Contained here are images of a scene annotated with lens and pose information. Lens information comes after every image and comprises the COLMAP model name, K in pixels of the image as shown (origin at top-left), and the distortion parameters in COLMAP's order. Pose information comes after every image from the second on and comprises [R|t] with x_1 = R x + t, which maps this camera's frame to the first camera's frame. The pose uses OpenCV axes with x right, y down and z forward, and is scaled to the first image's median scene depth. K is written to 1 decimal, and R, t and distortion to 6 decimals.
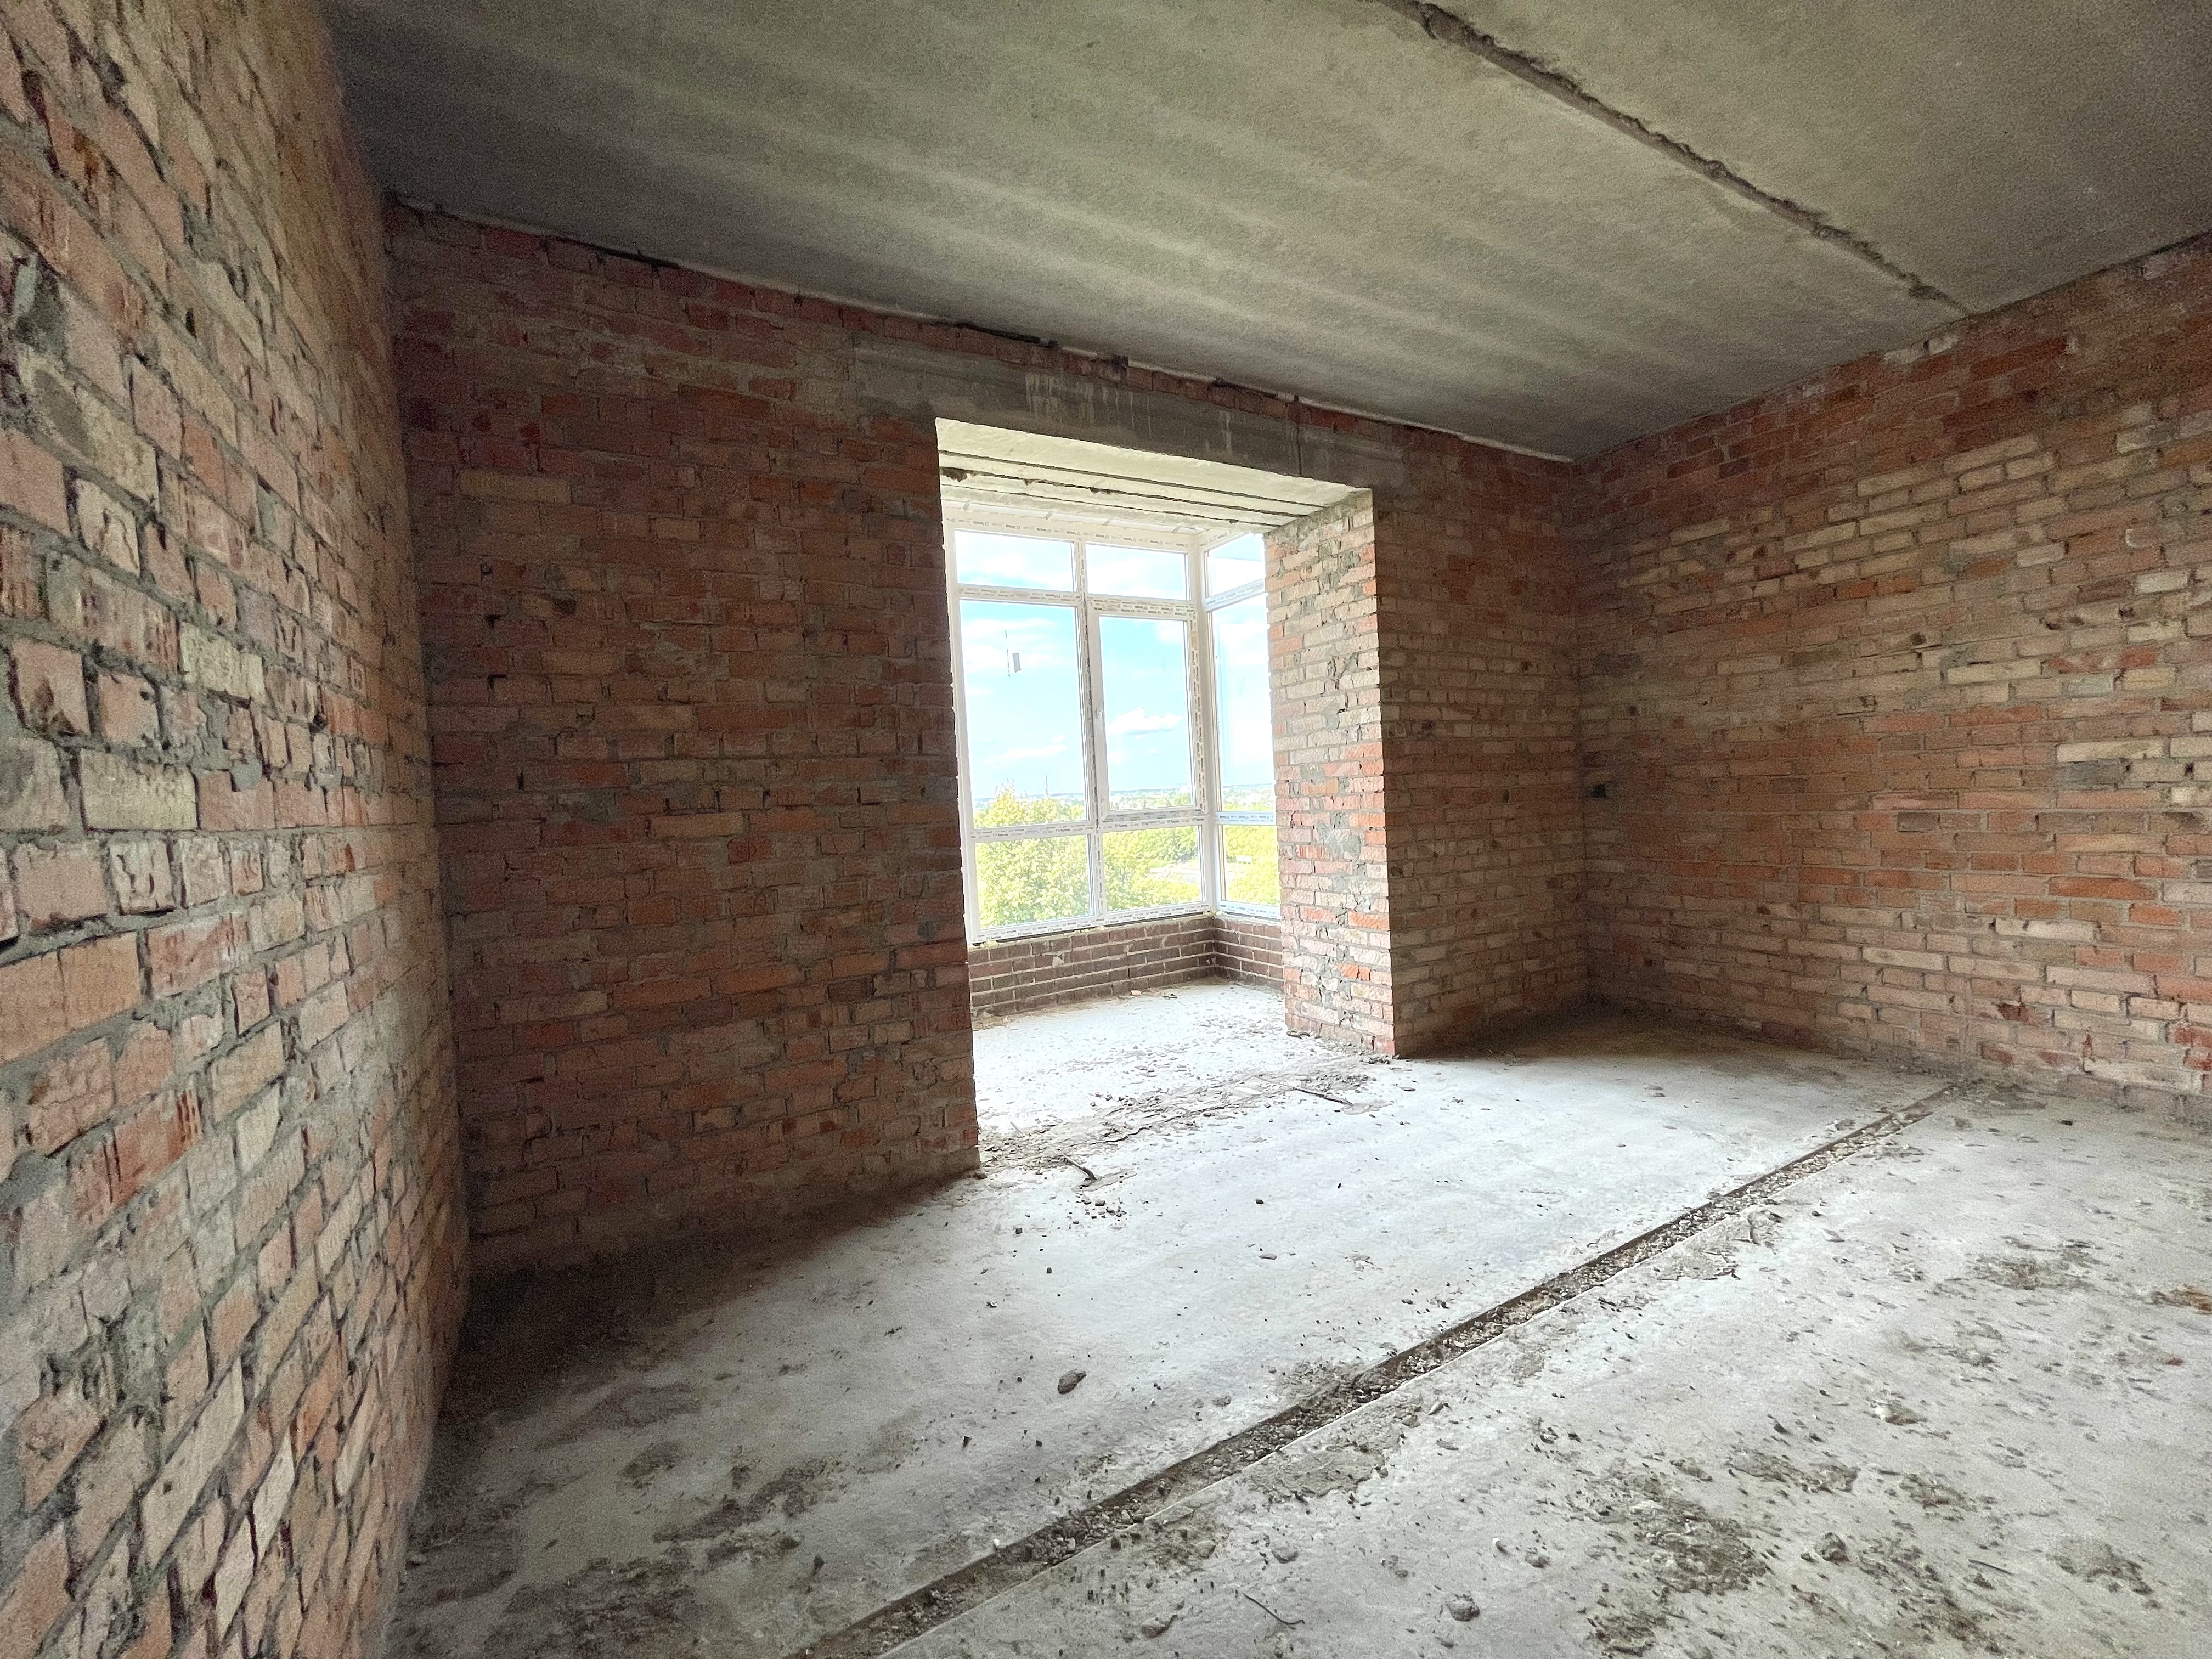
lens RADIAL K [[894.2, 0, 1103.3], [0, 894.2, 834.6], [0, 0, 1]] dist [-0.000030, 0.000289]
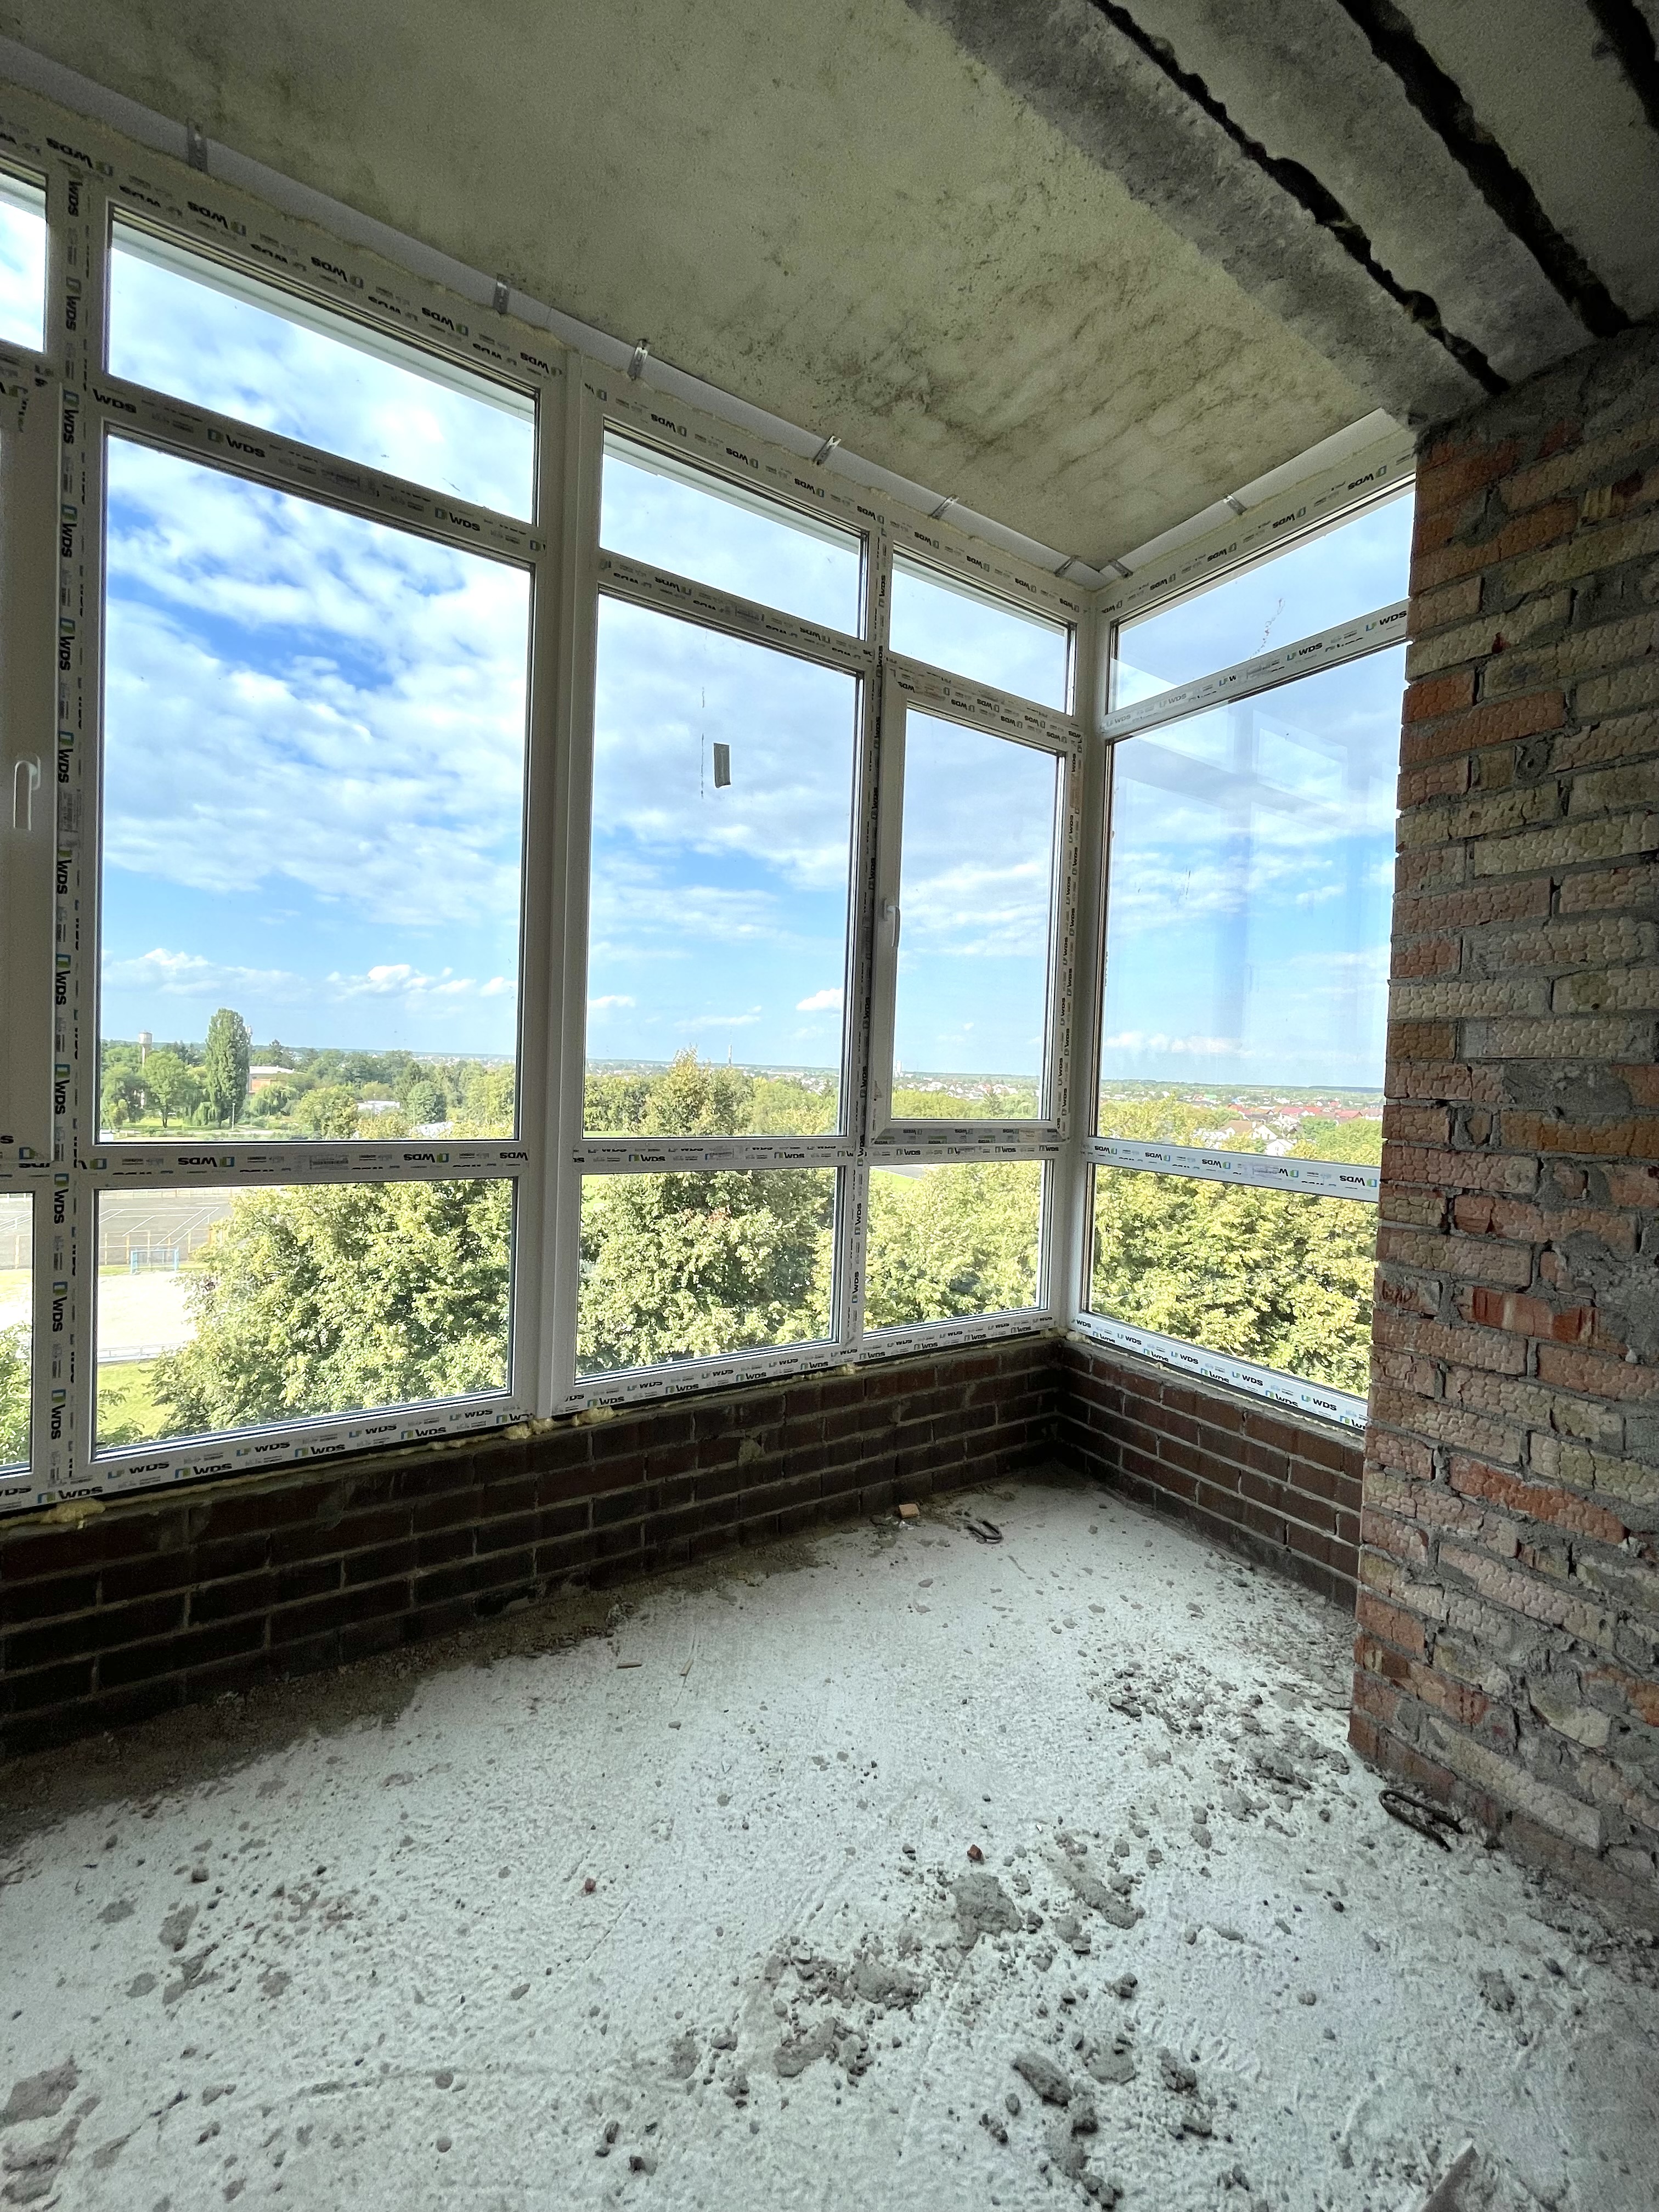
lens RADIAL K [[894.2, 0, 829.6], [0, 894.2, 1102.5], [0, 0, 1]] dist [-0.000030, 0.000289]
pose [[0.994211, 0.094303, 0.051499, -0.049916], [-0.093700, 0.995502, -0.014007, -0.025978], [-0.052588, 0.009101, 0.998575, 0.538466]]
